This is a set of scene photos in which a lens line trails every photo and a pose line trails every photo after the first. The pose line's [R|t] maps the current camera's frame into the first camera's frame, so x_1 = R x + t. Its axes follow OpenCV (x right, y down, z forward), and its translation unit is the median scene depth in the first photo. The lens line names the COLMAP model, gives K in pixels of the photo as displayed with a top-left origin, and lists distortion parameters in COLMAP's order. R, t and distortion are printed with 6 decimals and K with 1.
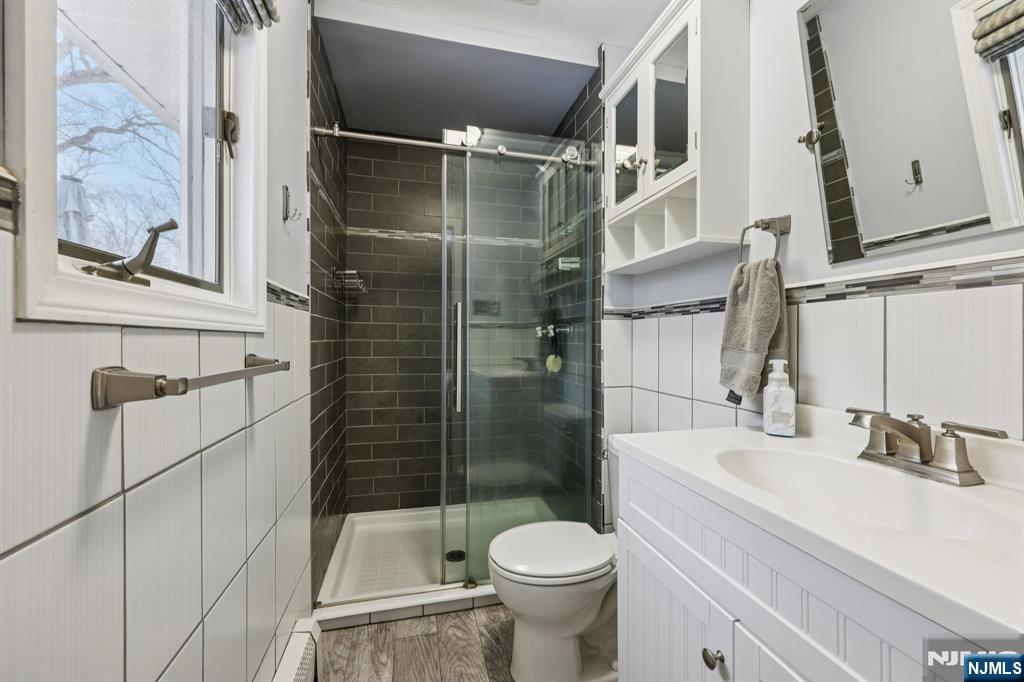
lens RADIAL K [[406.5, 0, 510.0], [0, 406.5, 339.8], [0, 0, 1]] dist [-0.001447, 0.000047]
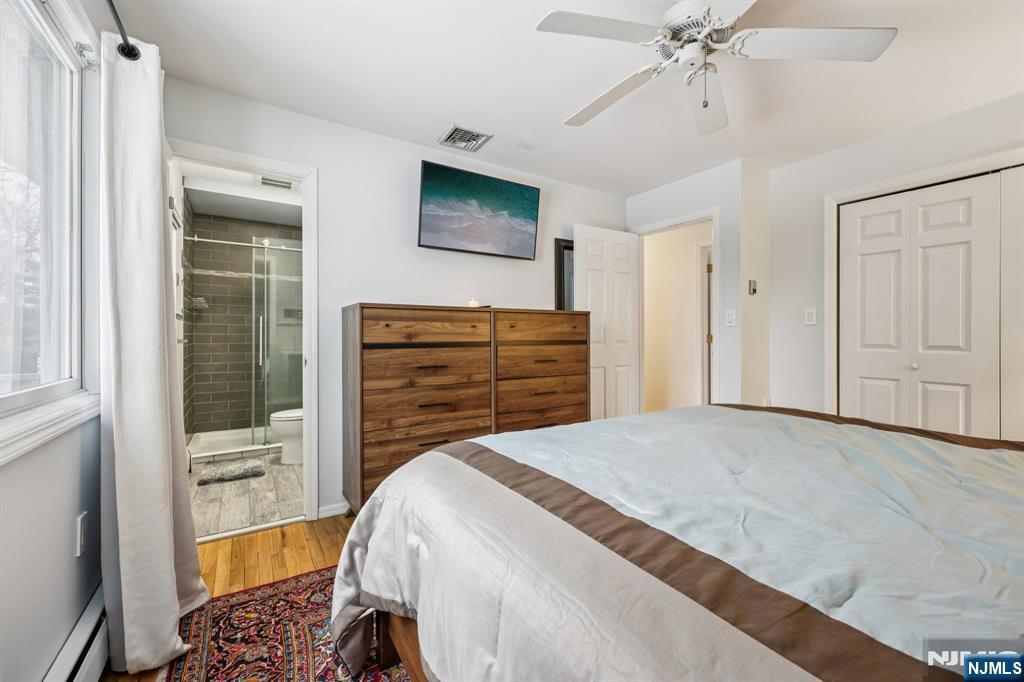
lens RADIAL K [[406.5, 0, 510.9], [0, 406.5, 334.0], [0, 0, 1]] dist [-0.001447, 0.000047]
pose [[0.942771, -0.000871, 0.333439, 0.298650], [0.001555, 0.999997, -0.001787, 0.006326], [-0.333436, 0.002203, 0.942770, -1.094650]]
